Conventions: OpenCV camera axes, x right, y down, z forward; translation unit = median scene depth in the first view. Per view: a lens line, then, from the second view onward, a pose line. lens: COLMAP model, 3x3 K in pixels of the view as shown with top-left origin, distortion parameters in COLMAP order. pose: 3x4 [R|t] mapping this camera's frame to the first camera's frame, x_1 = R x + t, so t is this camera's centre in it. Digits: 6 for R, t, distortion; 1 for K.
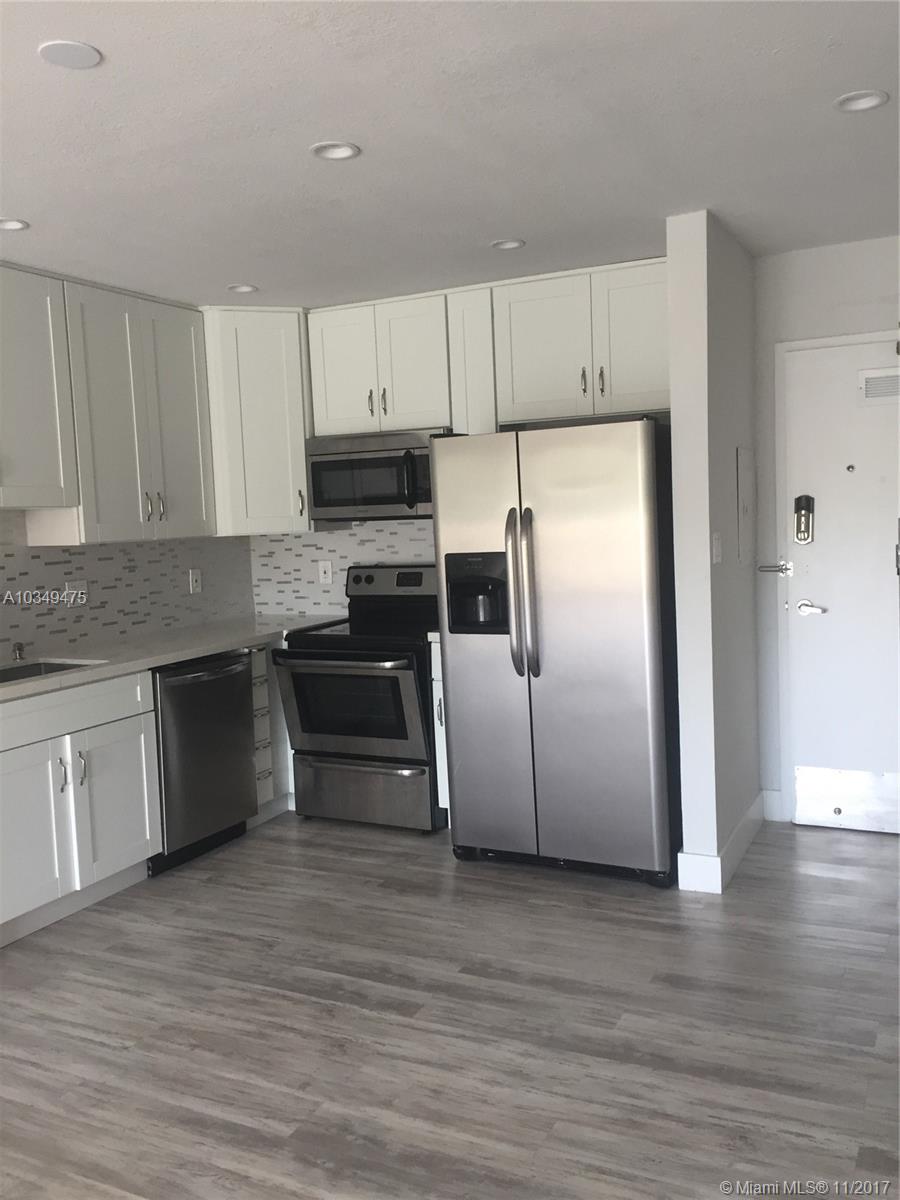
lens RADIAL K [[1019.2, 0, 450.0], [0, 1019.2, 600.6], [0, 0, 1]] dist [0.015500, -0.042846]
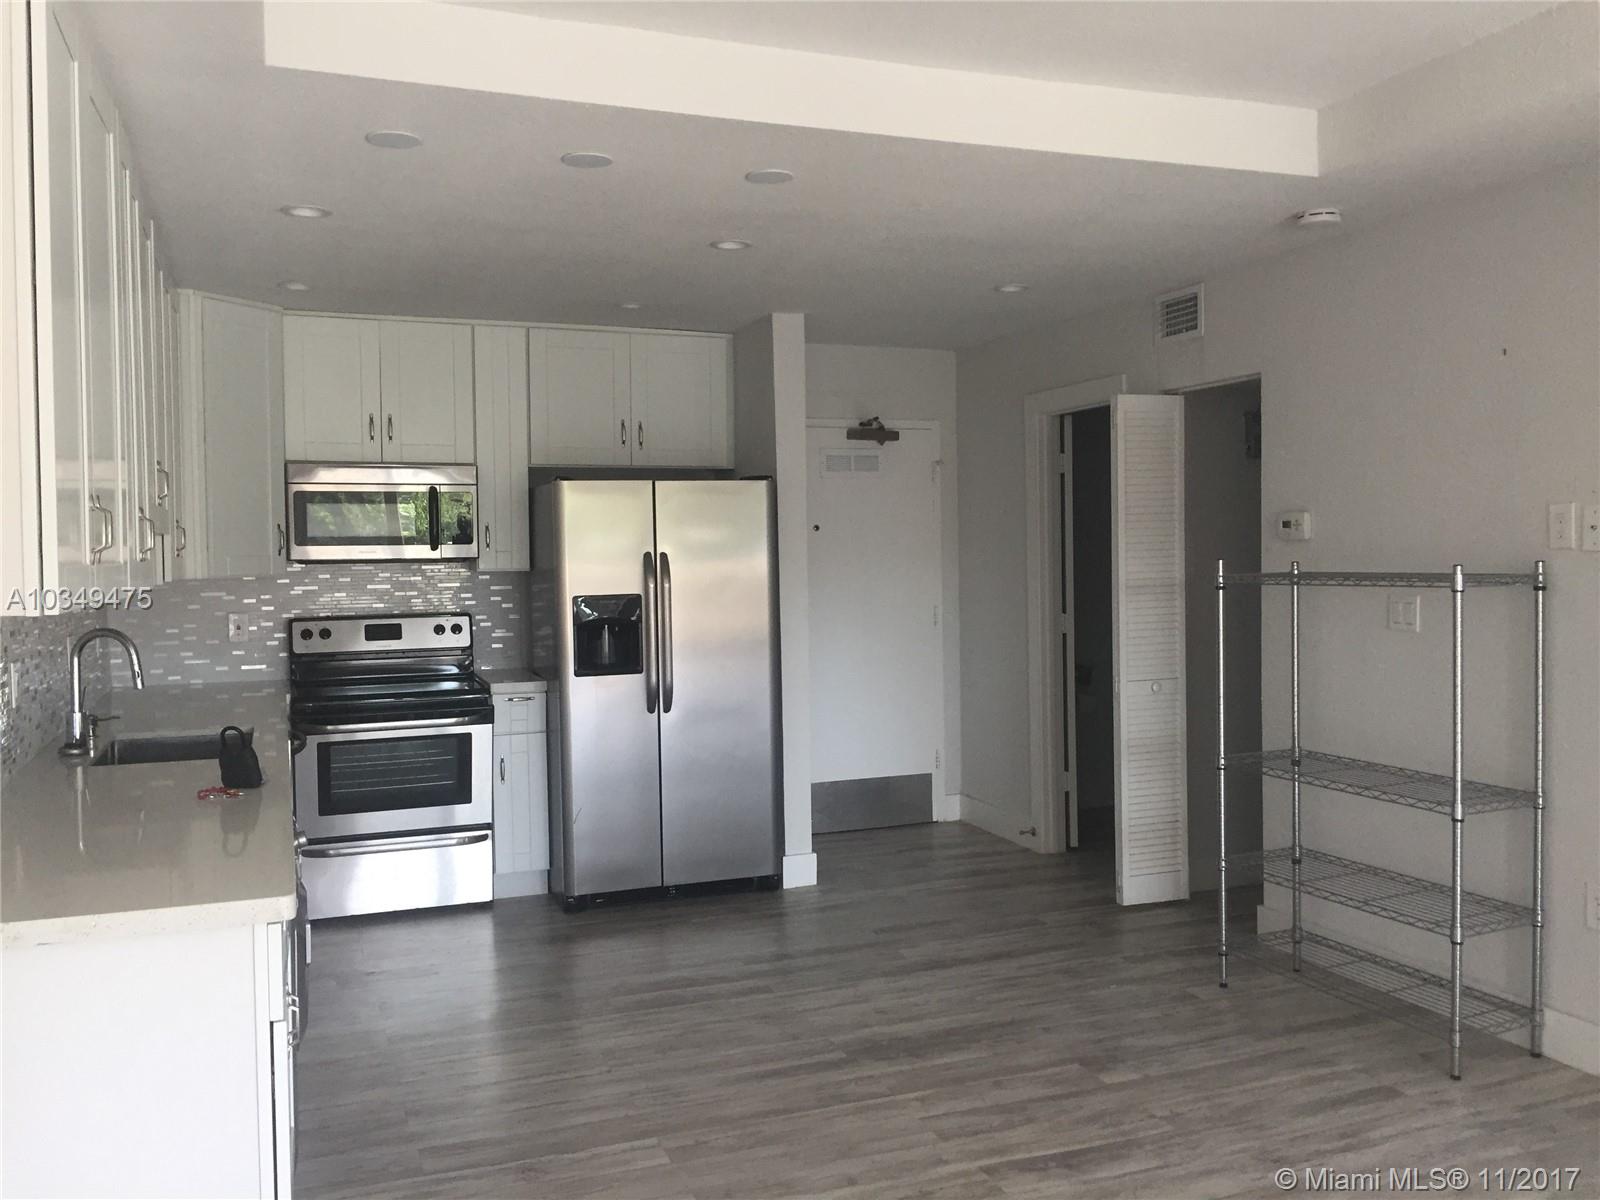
lens RADIAL K [[1358.9, 0, 799.5], [0, 1358.9, 594.3], [0, 0, 1]] dist [0.015500, -0.042846]
pose [[0.678676, 0.004837, 0.734422, -1.168414], [0.049664, 0.997387, -0.052464, 0.045931], [-0.732757, 0.072080, 0.676663, -0.086682]]
